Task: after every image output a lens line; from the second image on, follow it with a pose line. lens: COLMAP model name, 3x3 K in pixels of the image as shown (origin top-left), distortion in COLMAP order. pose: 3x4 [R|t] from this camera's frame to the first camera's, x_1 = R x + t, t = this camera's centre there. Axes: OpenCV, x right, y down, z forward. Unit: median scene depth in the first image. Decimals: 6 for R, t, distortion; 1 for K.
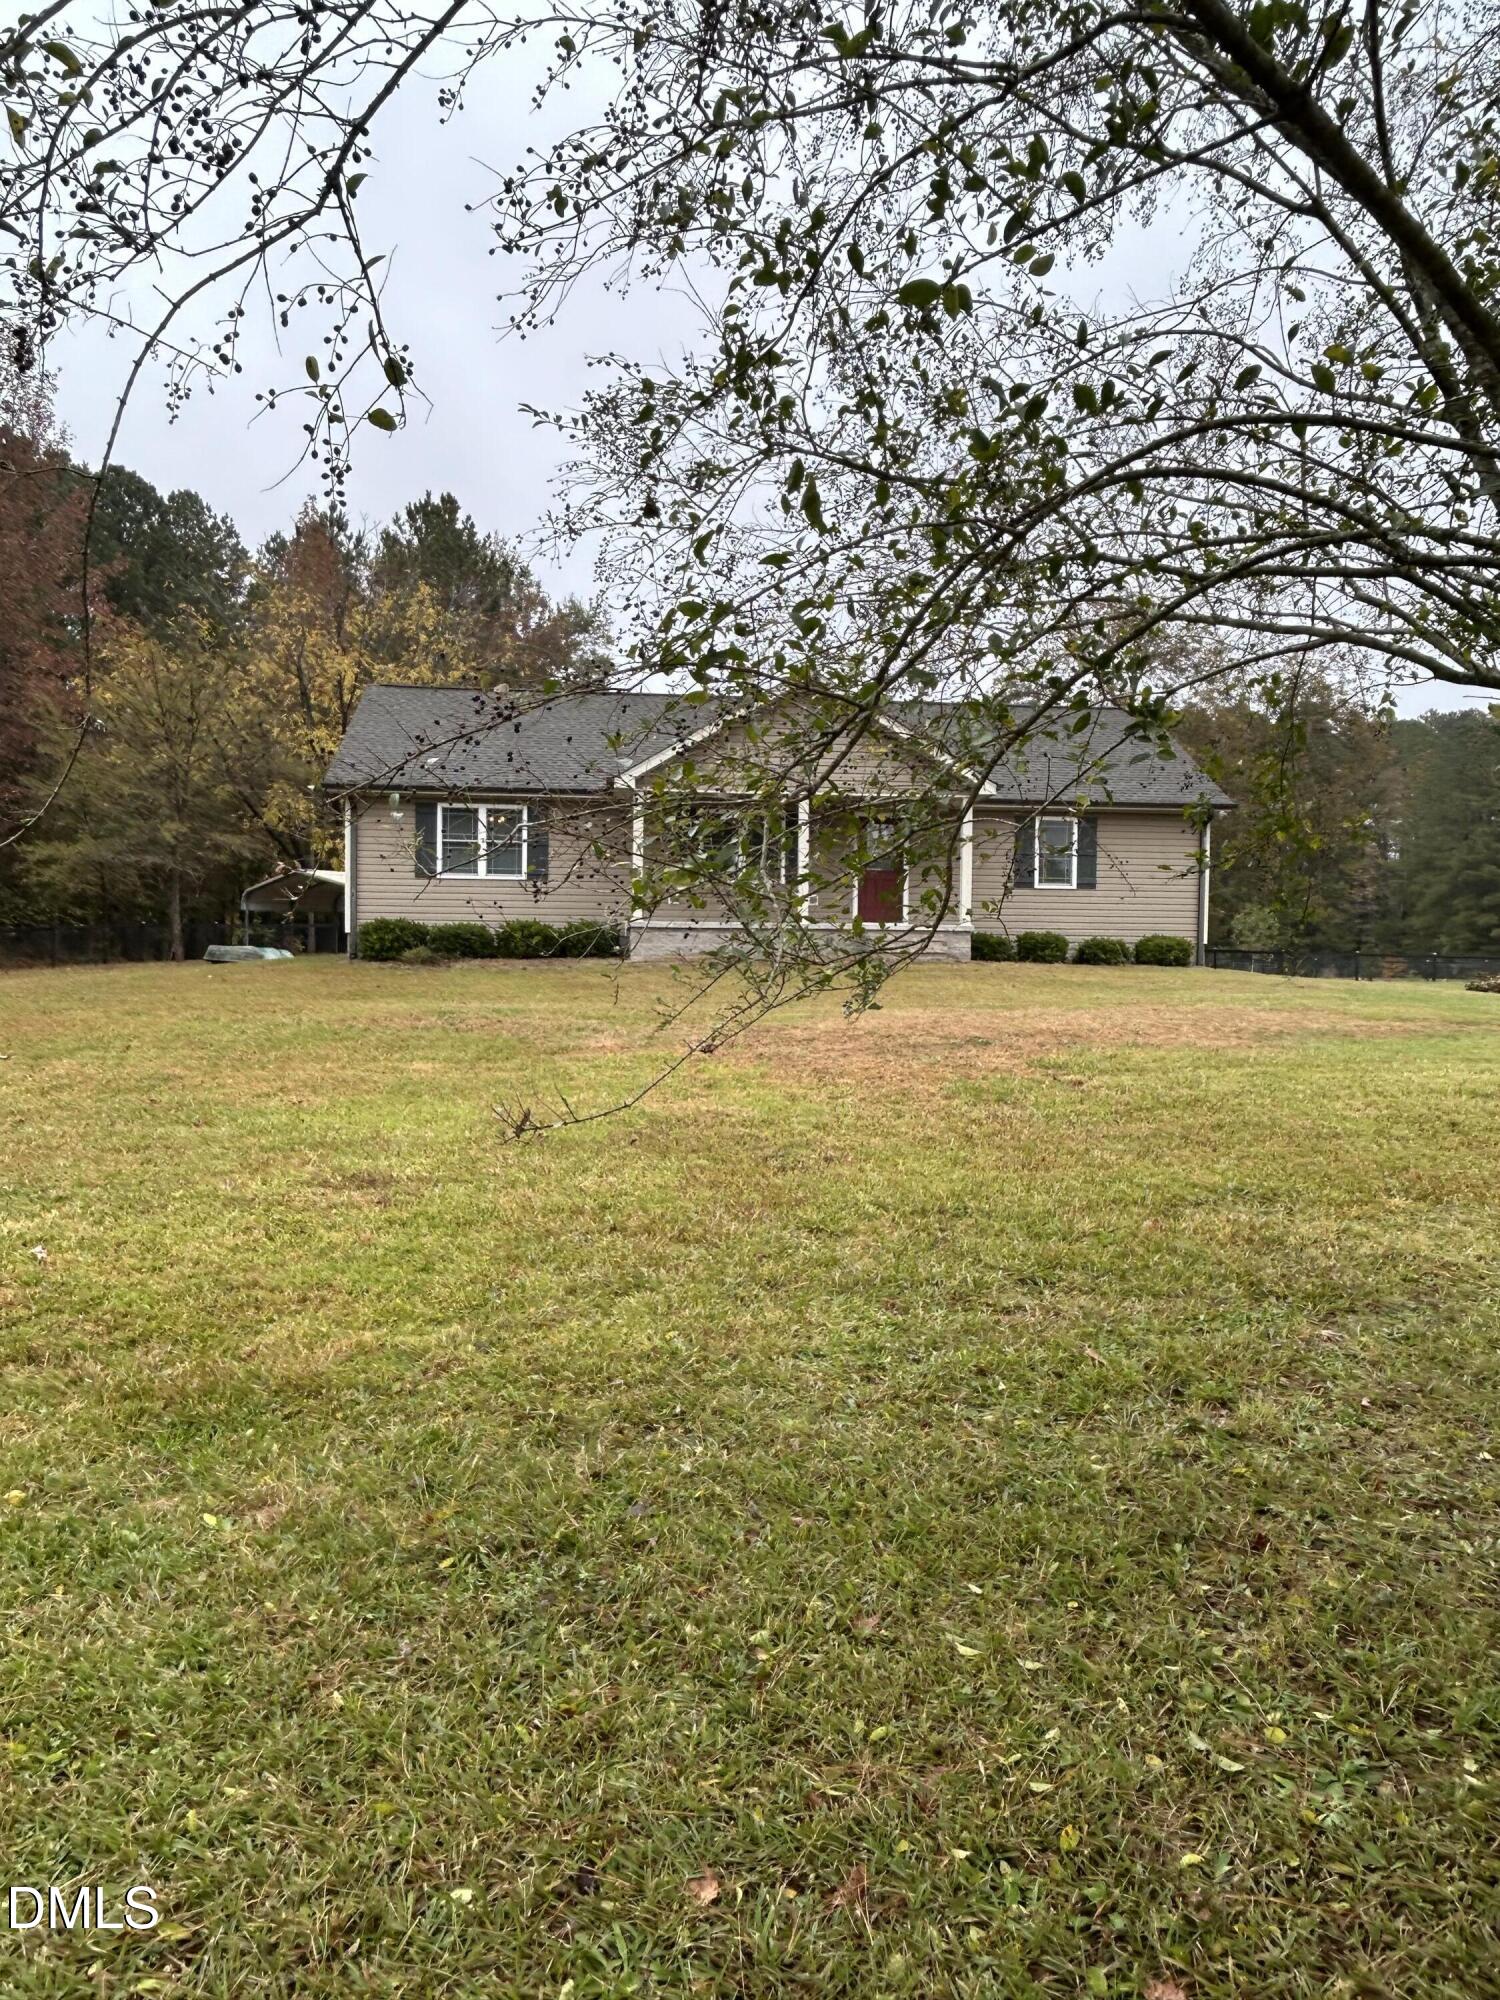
lens RADIAL K [[1179.6, 0, 753.2], [0, 1179.6, 997.9], [0, 0, 1]] dist [-0.005638, 0.001526]
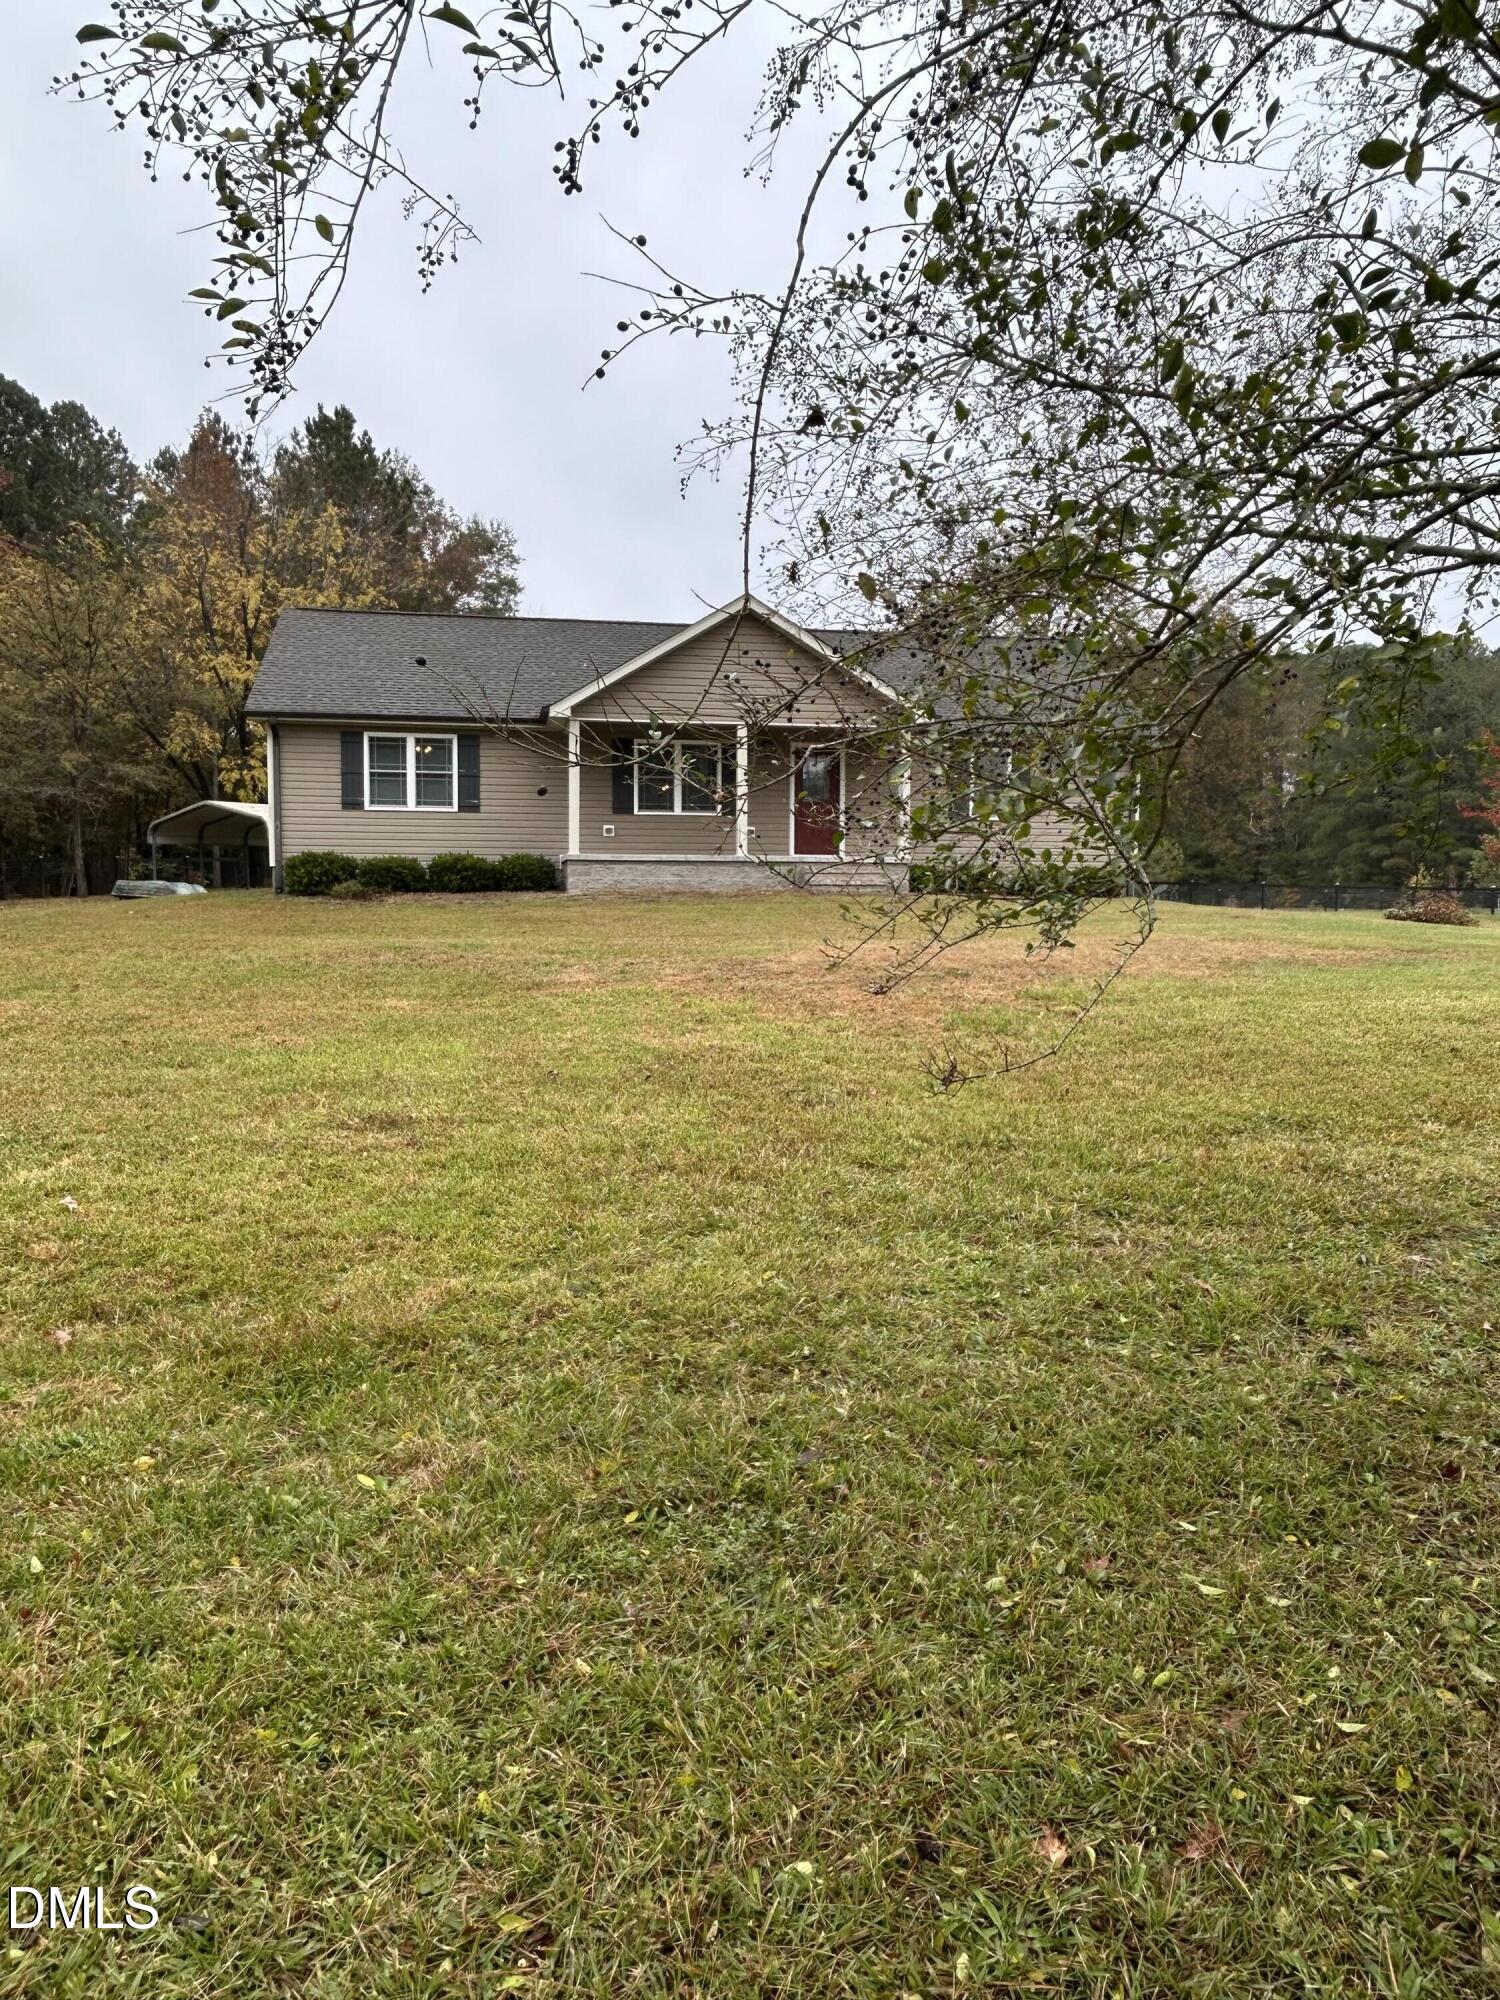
lens RADIAL K [[1179.6, 0, 736.0], [0, 1179.6, 984.0], [0, 0, 1]] dist [-0.005638, 0.001526]
pose [[0.998367, -0.008865, 0.056433, -0.164922], [0.006303, 0.998949, 0.045402, -0.000933], [-0.056776, -0.044972, 0.997374, 0.036662]]
